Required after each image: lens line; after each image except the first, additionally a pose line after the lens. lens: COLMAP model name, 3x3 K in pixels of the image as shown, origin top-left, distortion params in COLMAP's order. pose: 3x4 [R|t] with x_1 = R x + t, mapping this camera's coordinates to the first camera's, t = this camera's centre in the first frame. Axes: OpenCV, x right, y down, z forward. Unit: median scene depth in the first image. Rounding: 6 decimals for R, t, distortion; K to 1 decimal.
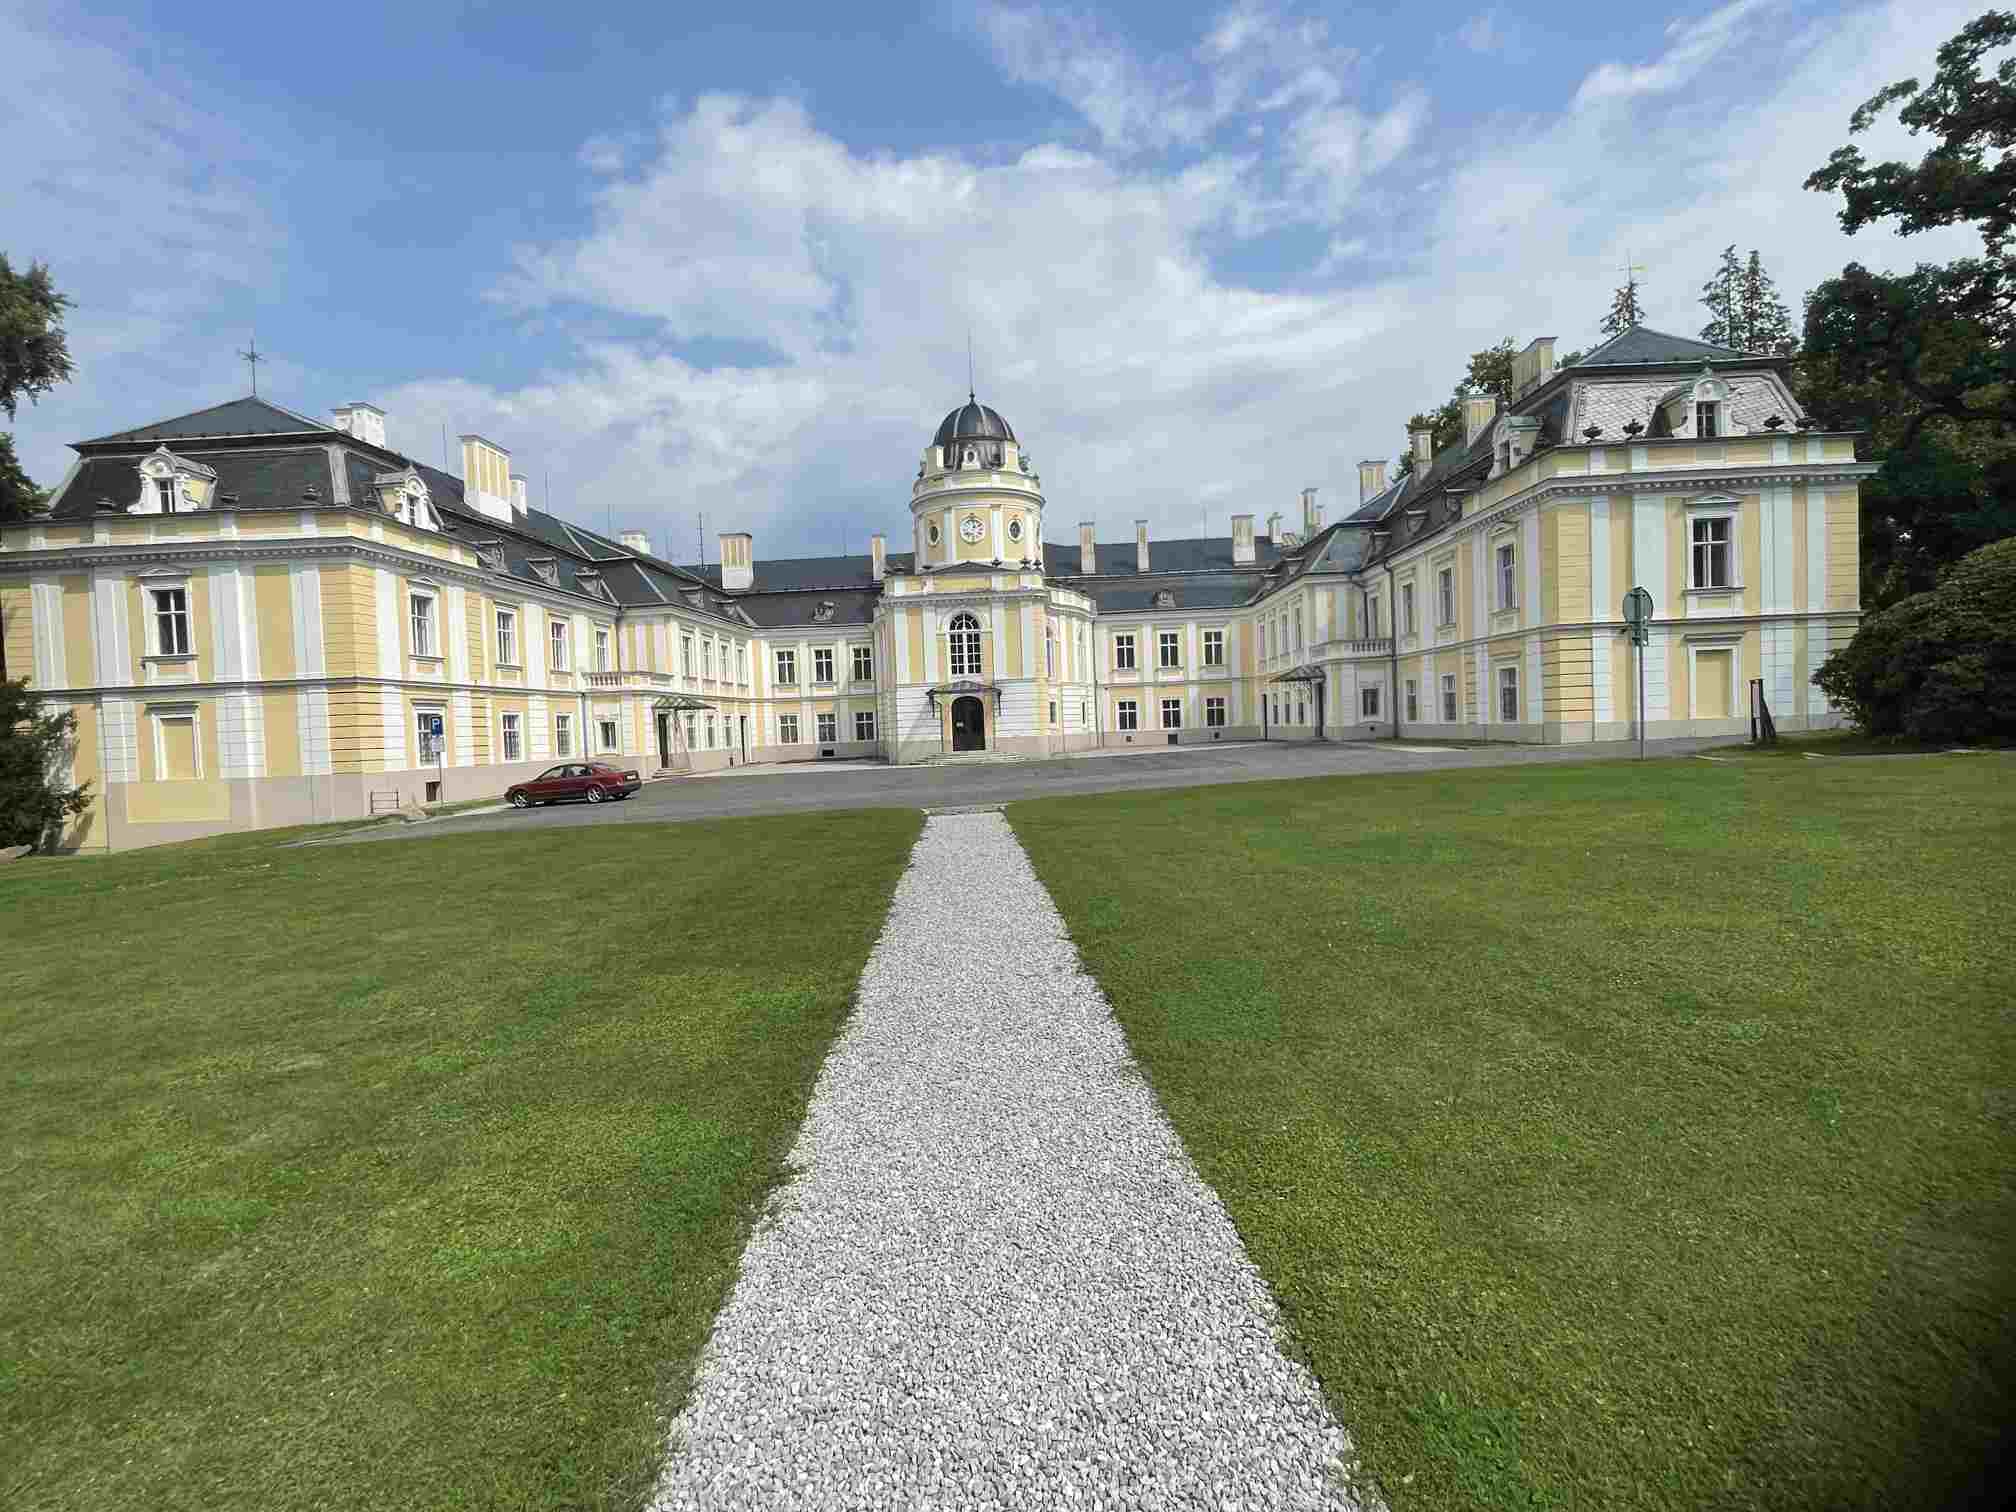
lens RADIAL K [[924.7, 0, 1011.9], [0, 924.7, 751.8], [0, 0, 1]] dist [-0.004439, 0.000976]
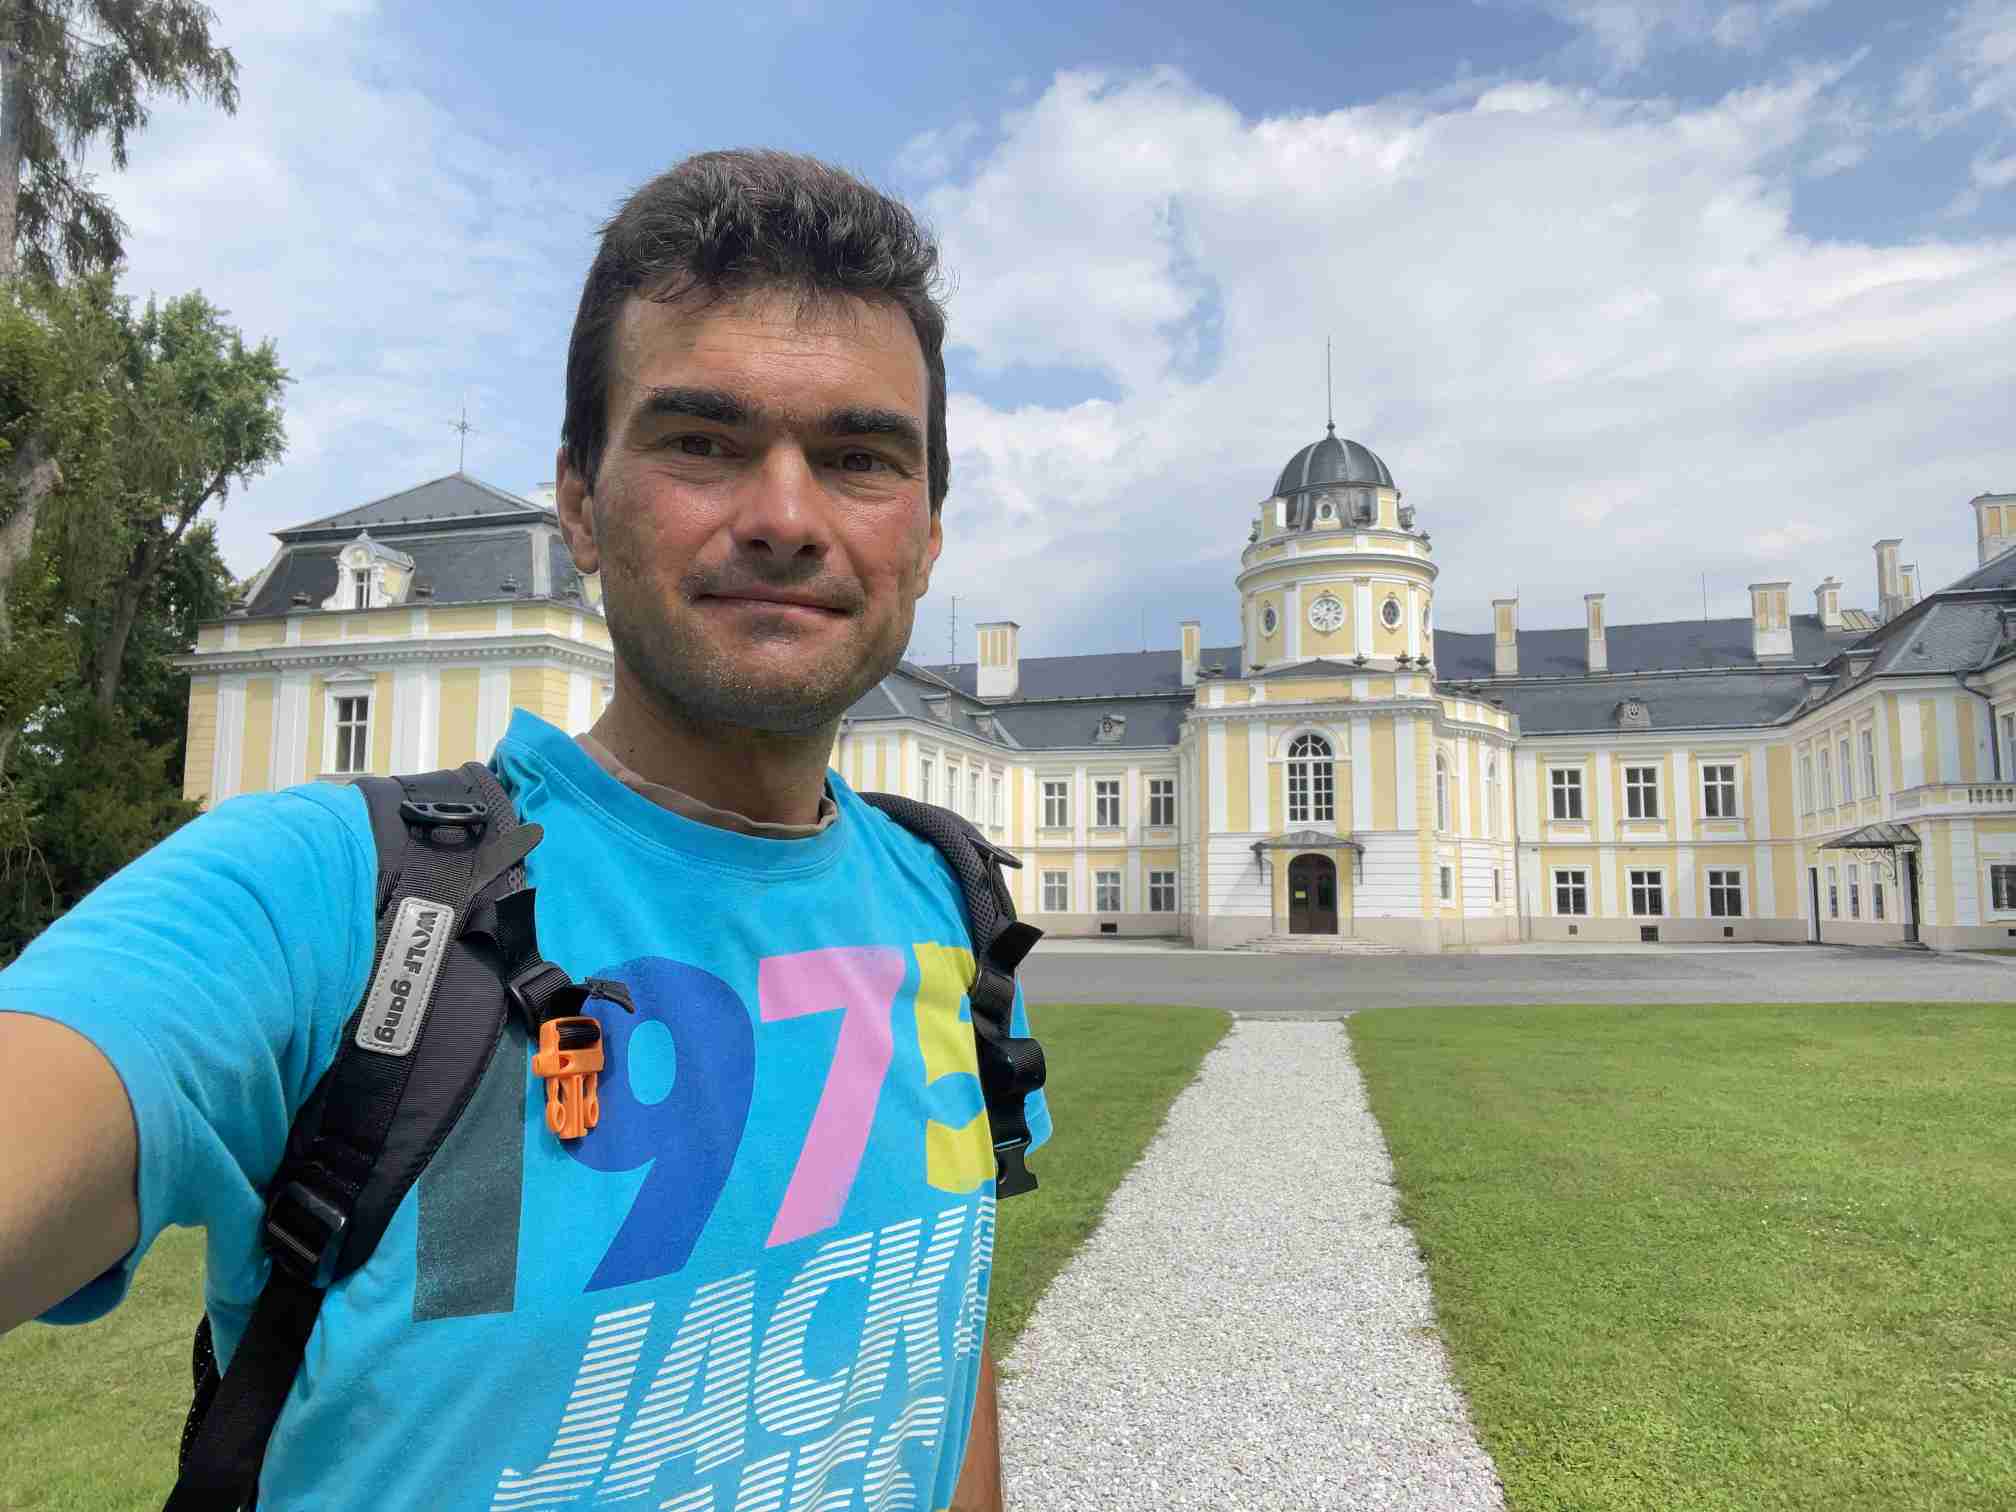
lens RADIAL K [[1348.4, 0, 1012.6], [0, 1348.4, 754.1], [0, 0, 1]] dist [0.075740, -0.087522]
pose [[0.962830, 0.014389, -0.269725, 0.007535], [-0.049412, 0.991112, -0.123512, 0.001369], [0.265551, 0.132248, 0.954983, -0.021487]]
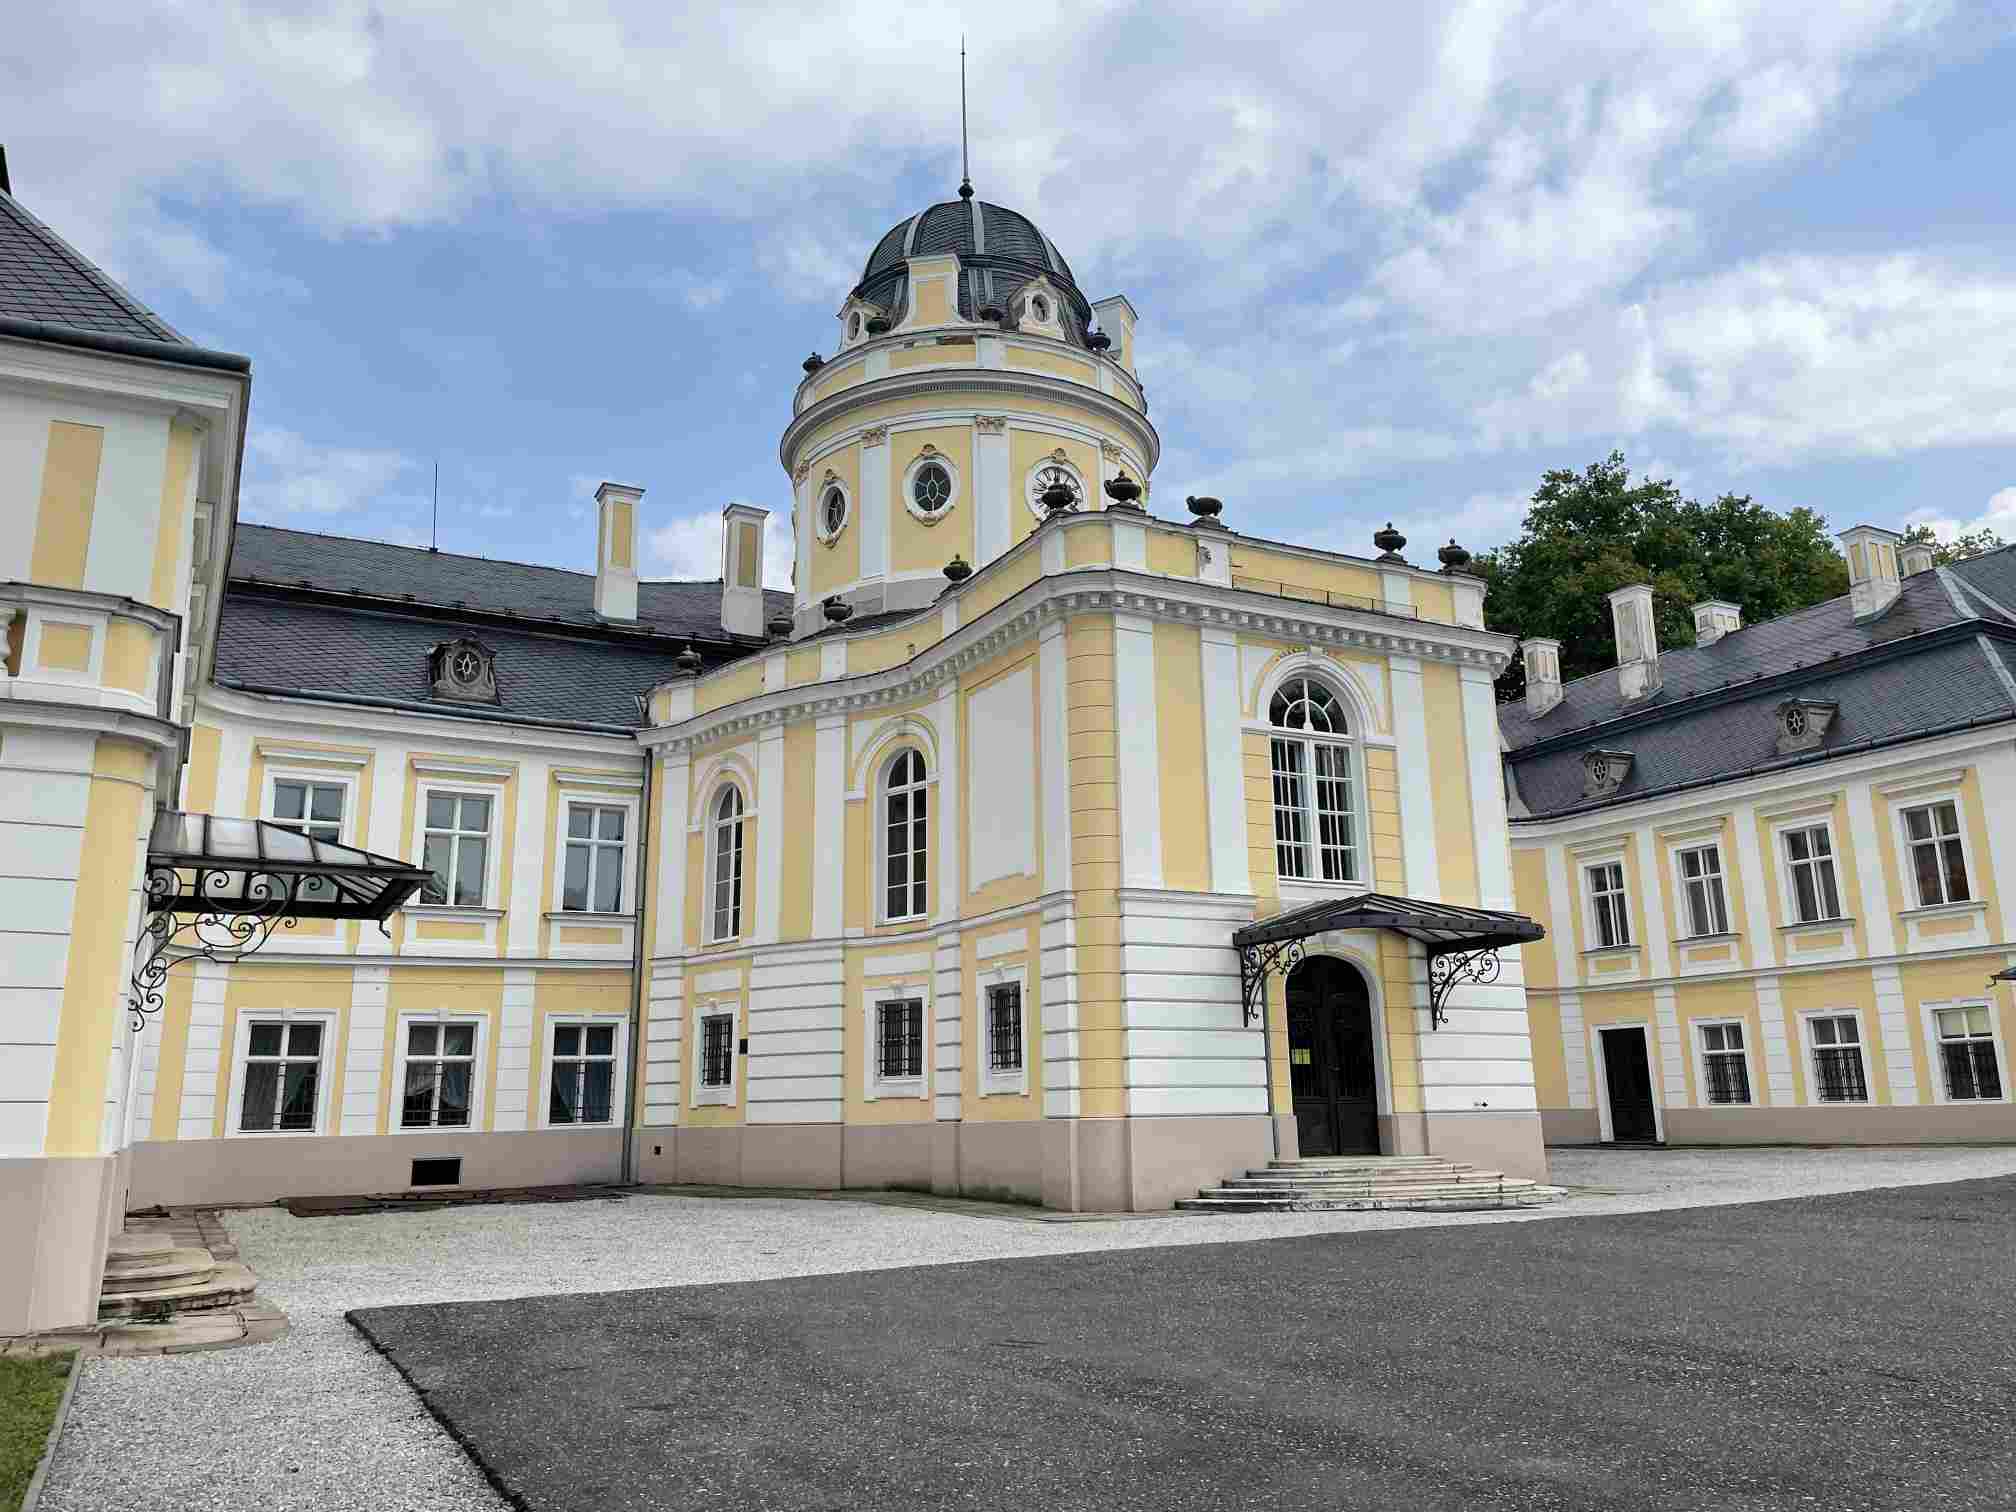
lens RADIAL K [[1503.6, 0, 1004.8], [0, 1503.6, 745.0], [0, 0, 1]] dist [0.119786, -0.167682]
pose [[0.853219, 0.148604, 0.499934, -0.378794], [-0.002316, 0.959620, -0.281292, 0.009002], [-0.521547, 0.238845, 0.819110, 0.661596]]
